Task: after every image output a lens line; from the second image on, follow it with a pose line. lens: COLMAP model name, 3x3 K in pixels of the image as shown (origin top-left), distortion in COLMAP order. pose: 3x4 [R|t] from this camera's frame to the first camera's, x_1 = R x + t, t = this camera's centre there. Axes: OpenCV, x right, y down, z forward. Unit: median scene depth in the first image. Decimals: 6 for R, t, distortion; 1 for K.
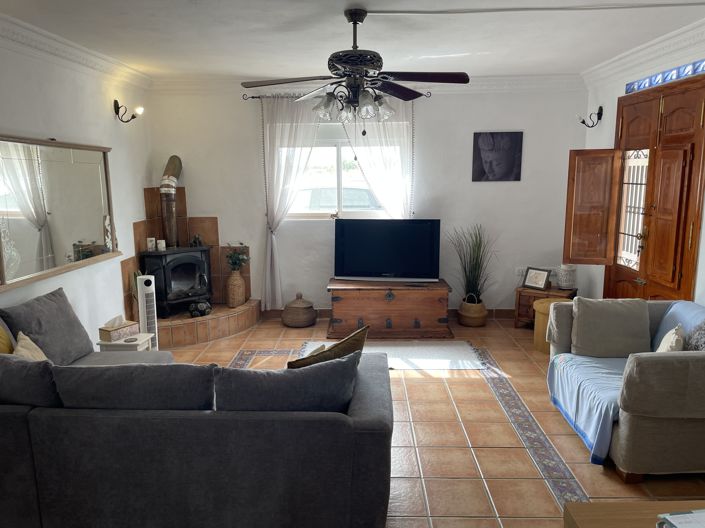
lens RADIAL K [[526.0, 0, 354.5], [0, 526.0, 265.8], [0, 0, 1]] dist [0.047613, -0.065341]
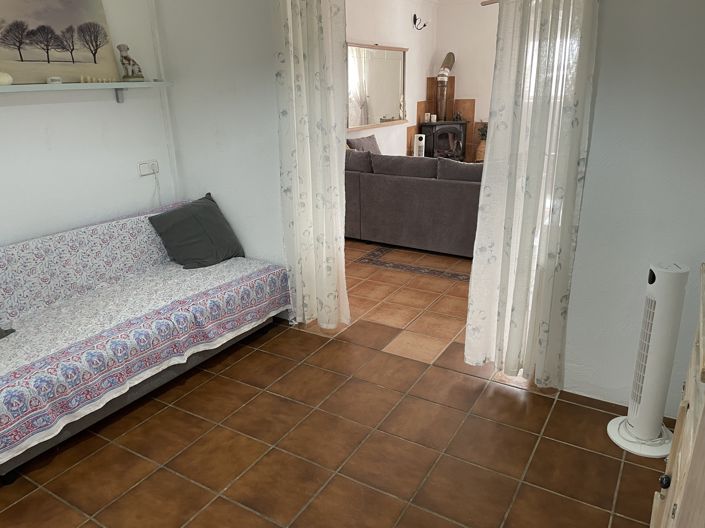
lens RADIAL K [[526.0, 0, 351.8], [0, 526.0, 265.1], [0, 0, 1]] dist [0.047613, -0.065341]
pose [[0.861161, 0.161374, -0.482038, 0.204577], [-0.075216, 0.978286, 0.193131, 0.091716], [0.502737, -0.130060, 0.854599, -0.403727]]
